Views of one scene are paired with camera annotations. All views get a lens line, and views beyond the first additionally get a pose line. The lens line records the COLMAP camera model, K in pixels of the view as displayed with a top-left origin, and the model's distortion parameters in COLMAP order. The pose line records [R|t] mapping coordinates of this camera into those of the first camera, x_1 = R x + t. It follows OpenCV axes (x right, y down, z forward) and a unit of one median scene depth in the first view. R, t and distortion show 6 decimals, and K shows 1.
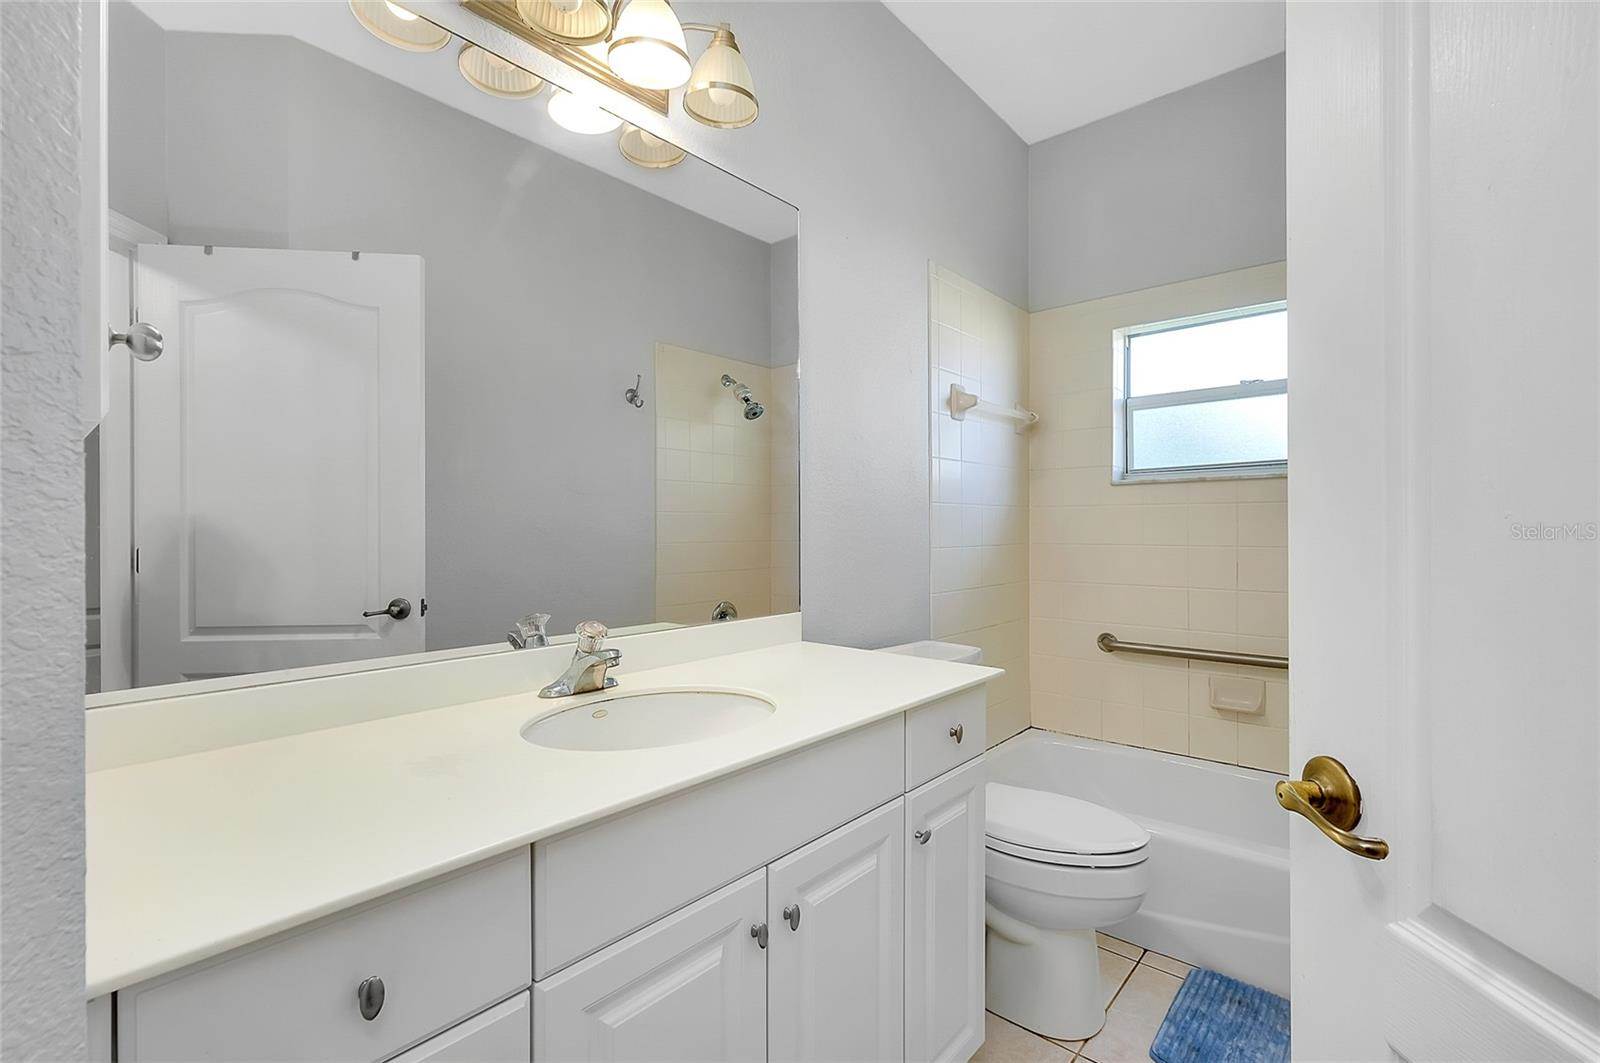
lens RADIAL K [[702.5, 0, 800.2], [0, 702.5, 532.1], [0, 0, 1]] dist [-0.005600, -0.000176]
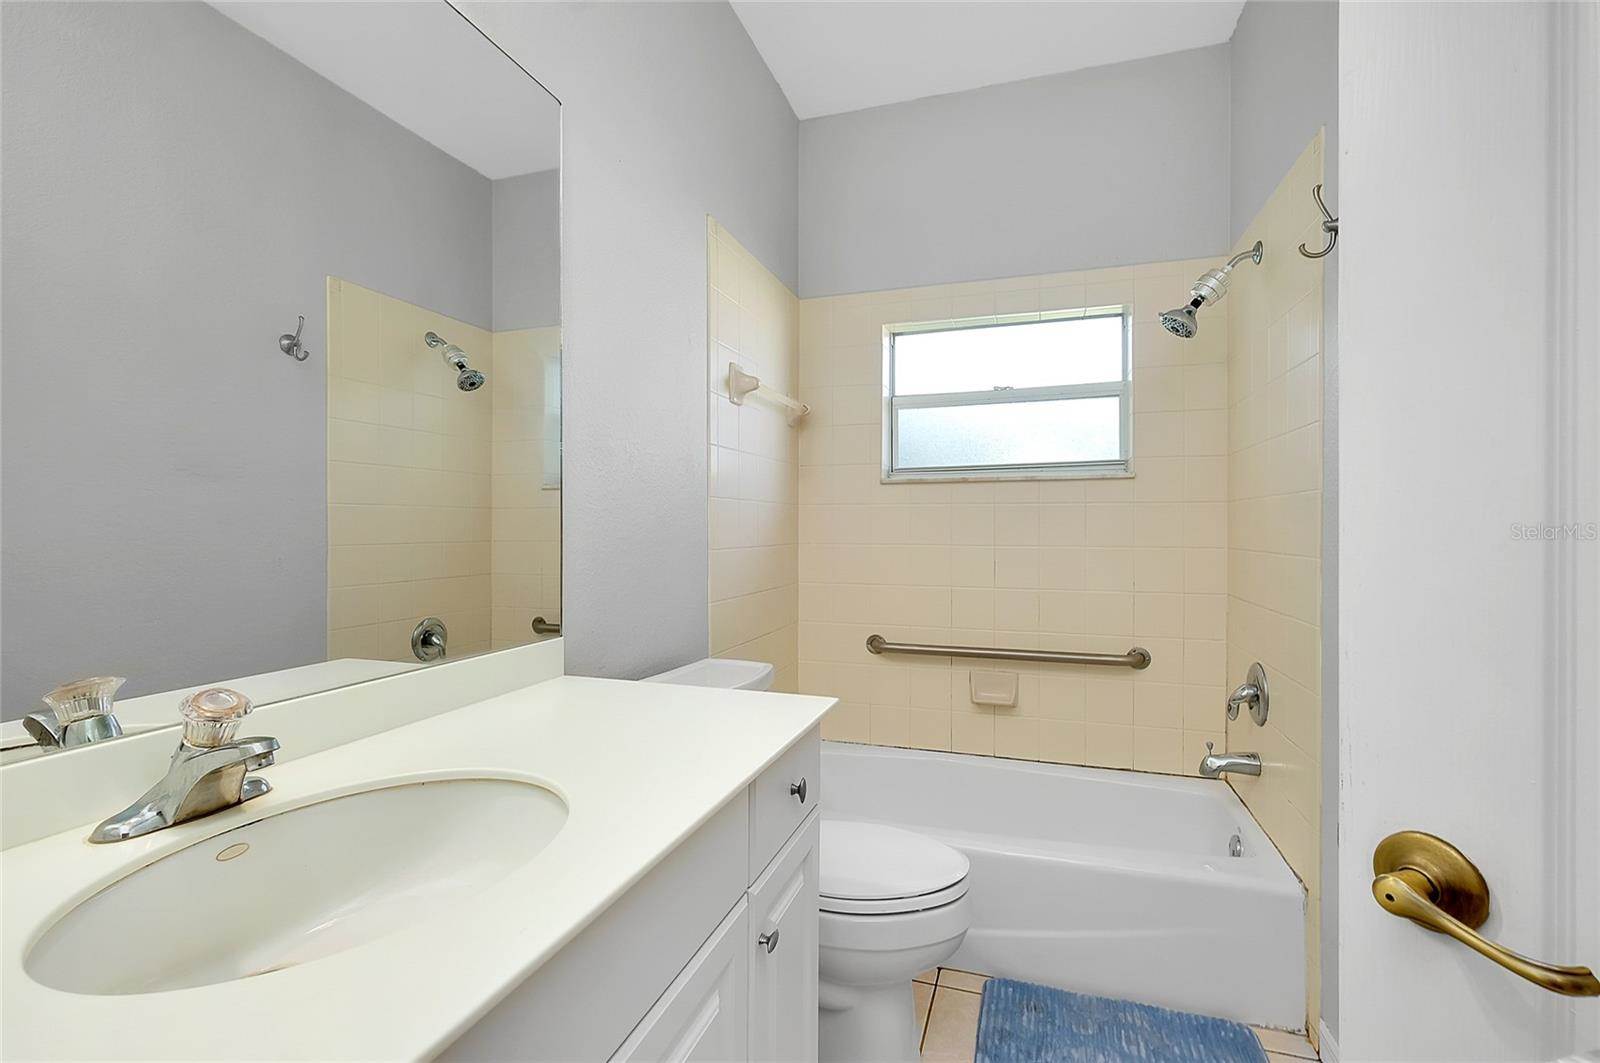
lens RADIAL K [[702.5, 0, 804.1], [0, 702.5, 531.0], [0, 0, 1]] dist [-0.005600, -0.000176]
pose [[0.919634, 0.001538, 0.392774, -0.044376], [-0.001602, 0.999999, -0.000164, -0.000352], [-0.392773, -0.000479, 0.919635, 0.159640]]
